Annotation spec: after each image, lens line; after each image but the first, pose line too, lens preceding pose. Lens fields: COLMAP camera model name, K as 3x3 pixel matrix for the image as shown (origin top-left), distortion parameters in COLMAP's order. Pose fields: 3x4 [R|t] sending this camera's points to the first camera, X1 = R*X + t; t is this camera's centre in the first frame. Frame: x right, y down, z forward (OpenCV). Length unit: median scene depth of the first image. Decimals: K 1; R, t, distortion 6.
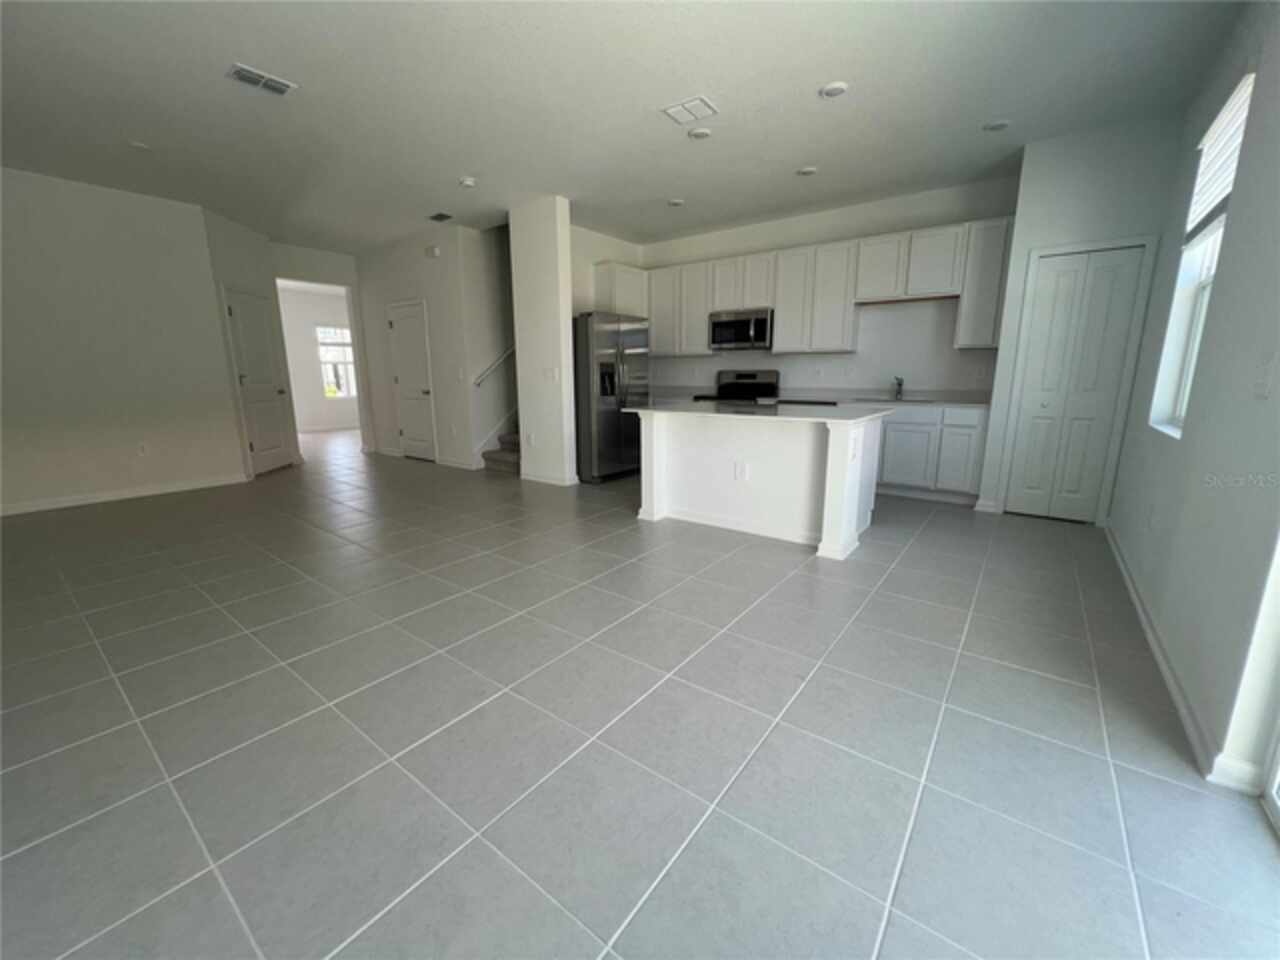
lens RADIAL K [[514.5, 0, 631.8], [0, 514.5, 474.3], [0, 0, 1]] dist [-0.018902, 0.000070]
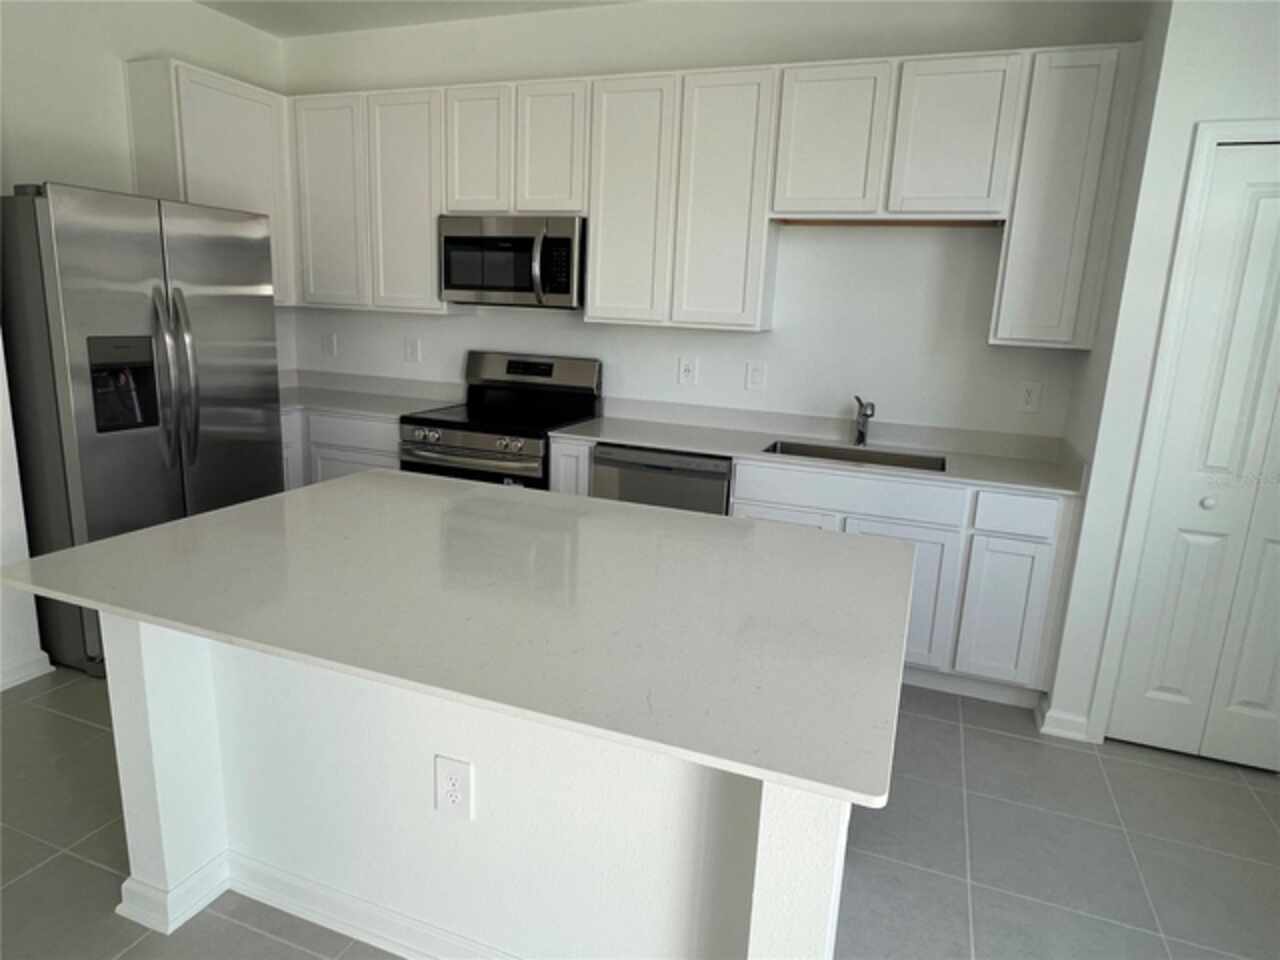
lens RADIAL K [[777.4, 0, 640.6], [0, 777.4, 483.3], [0, 0, 1]] dist [-0.018197, -0.006543]
pose [[0.952709, -0.016385, 0.303442, 0.131506], [0.008549, 0.999595, 0.027134, -0.130930], [-0.303764, -0.023257, 0.952463, 0.405938]]
